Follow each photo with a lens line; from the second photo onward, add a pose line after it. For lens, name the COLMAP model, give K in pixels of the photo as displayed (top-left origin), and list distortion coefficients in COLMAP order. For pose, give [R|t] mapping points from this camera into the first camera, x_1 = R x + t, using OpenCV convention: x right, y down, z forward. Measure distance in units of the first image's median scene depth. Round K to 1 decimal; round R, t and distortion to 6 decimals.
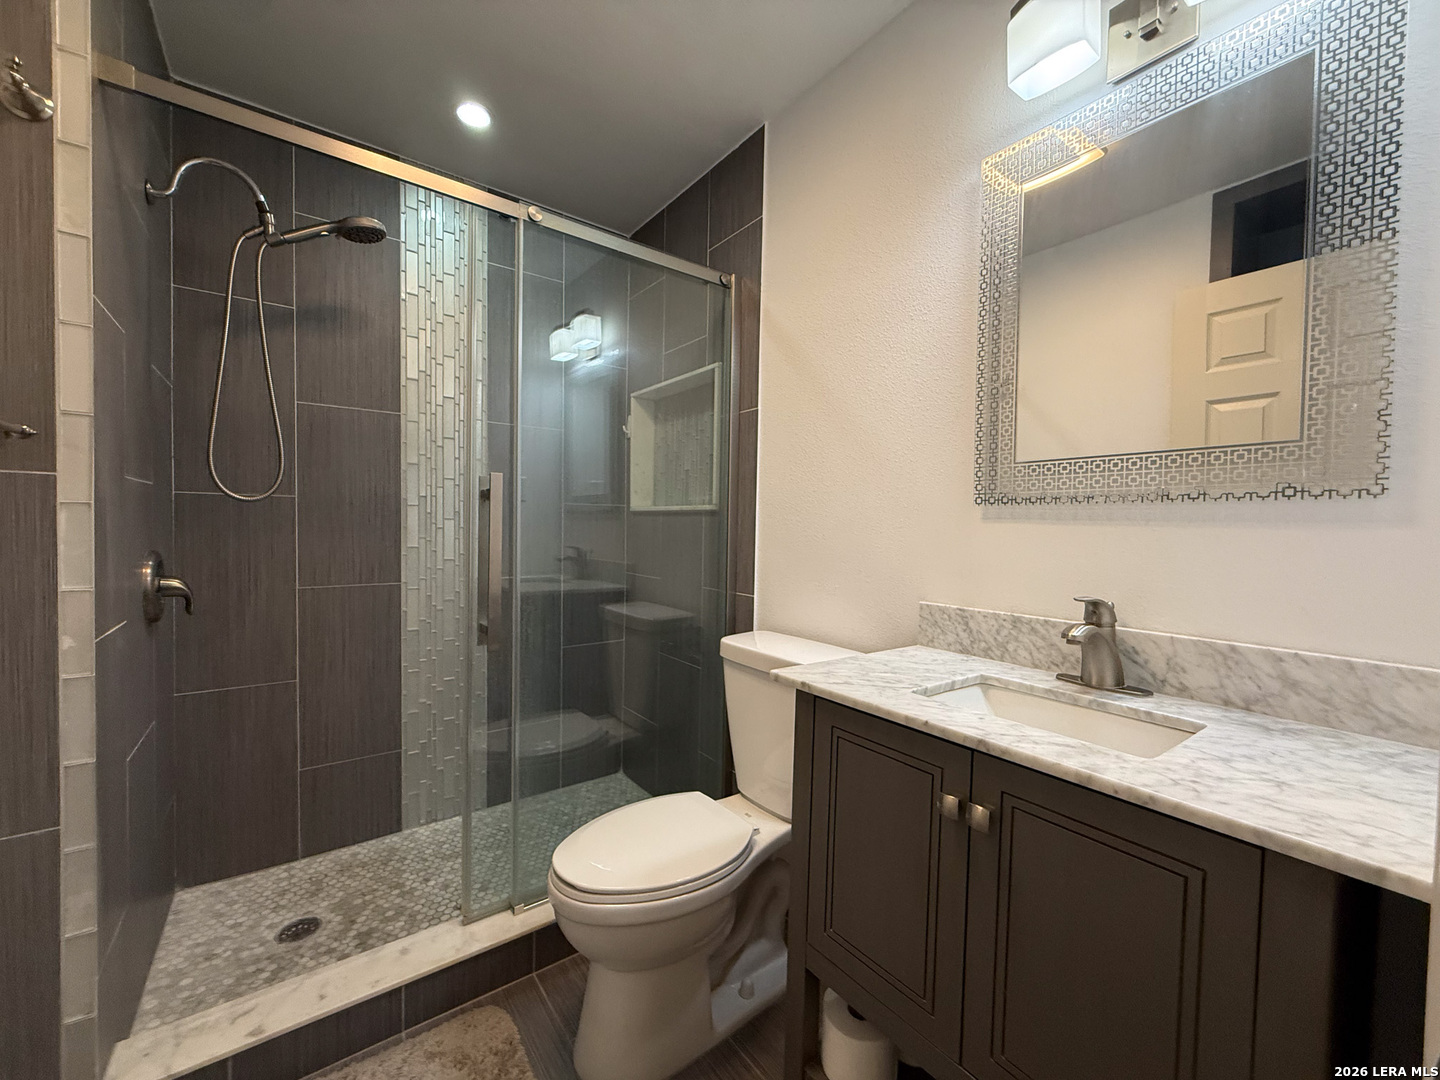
lens RADIAL K [[575.1, 0, 716.1], [0, 575.1, 541.4], [0, 0, 1]] dist [0.000567, 0.000272]
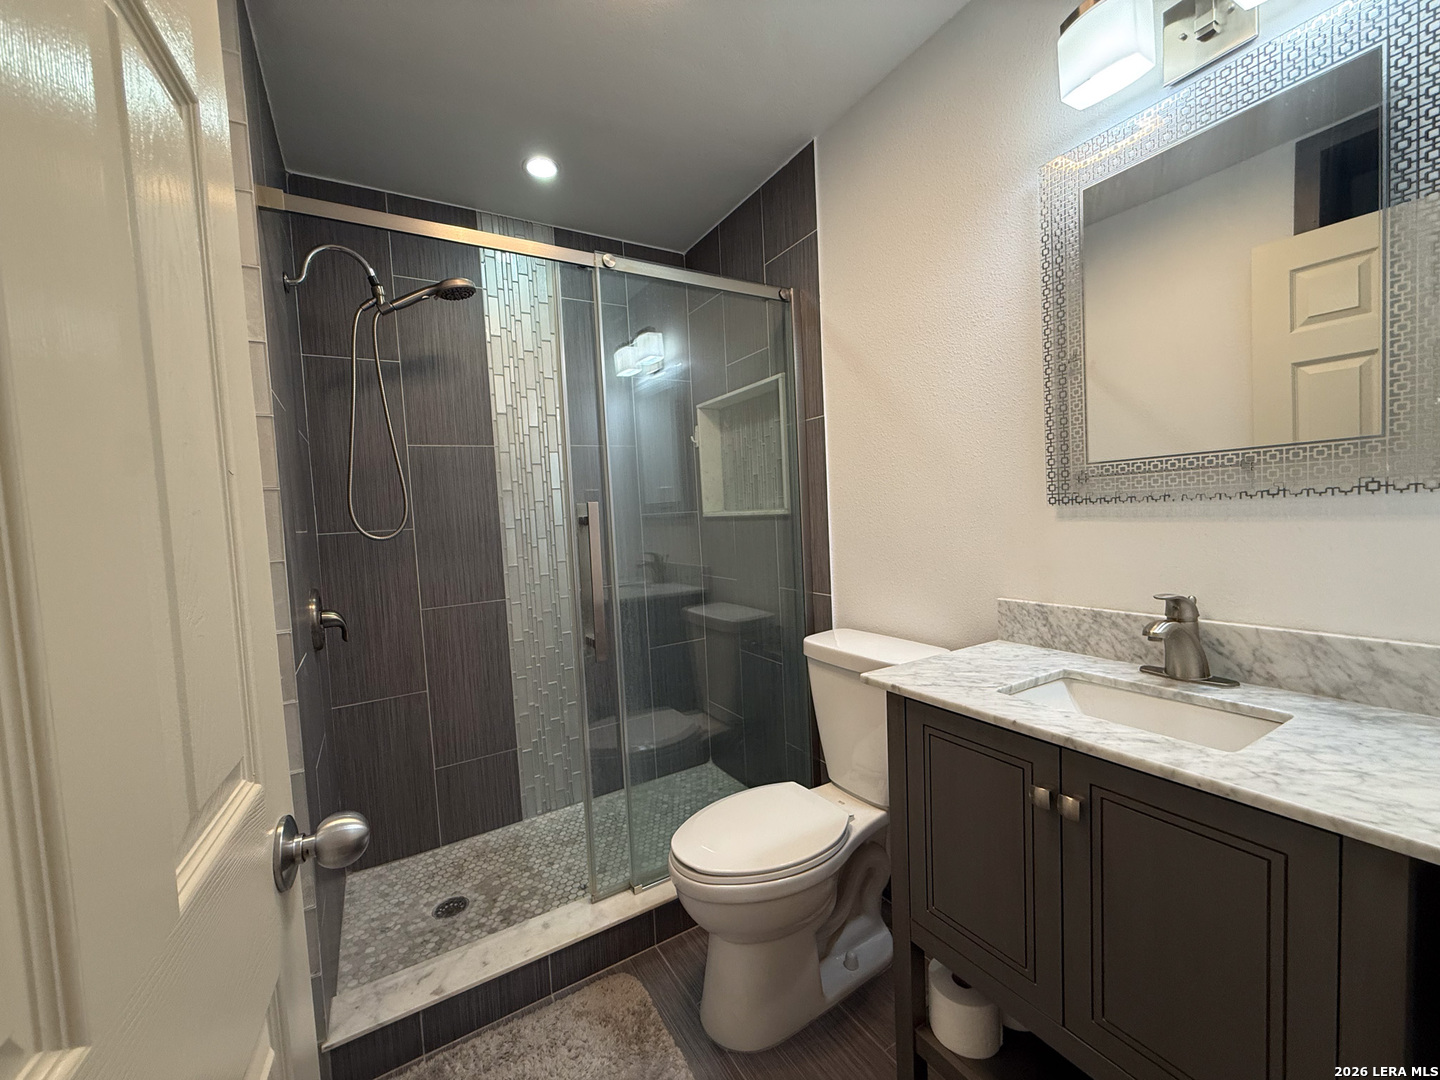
lens RADIAL K [[575.1, 0, 716.1], [0, 575.1, 541.4], [0, 0, 1]] dist [0.000567, 0.000272]
pose [[0.992773, -0.064053, -0.101486, -0.039356], [0.066675, 0.997518, 0.022654, -0.054199], [0.099783, -0.029256, 0.994579, -0.082850]]
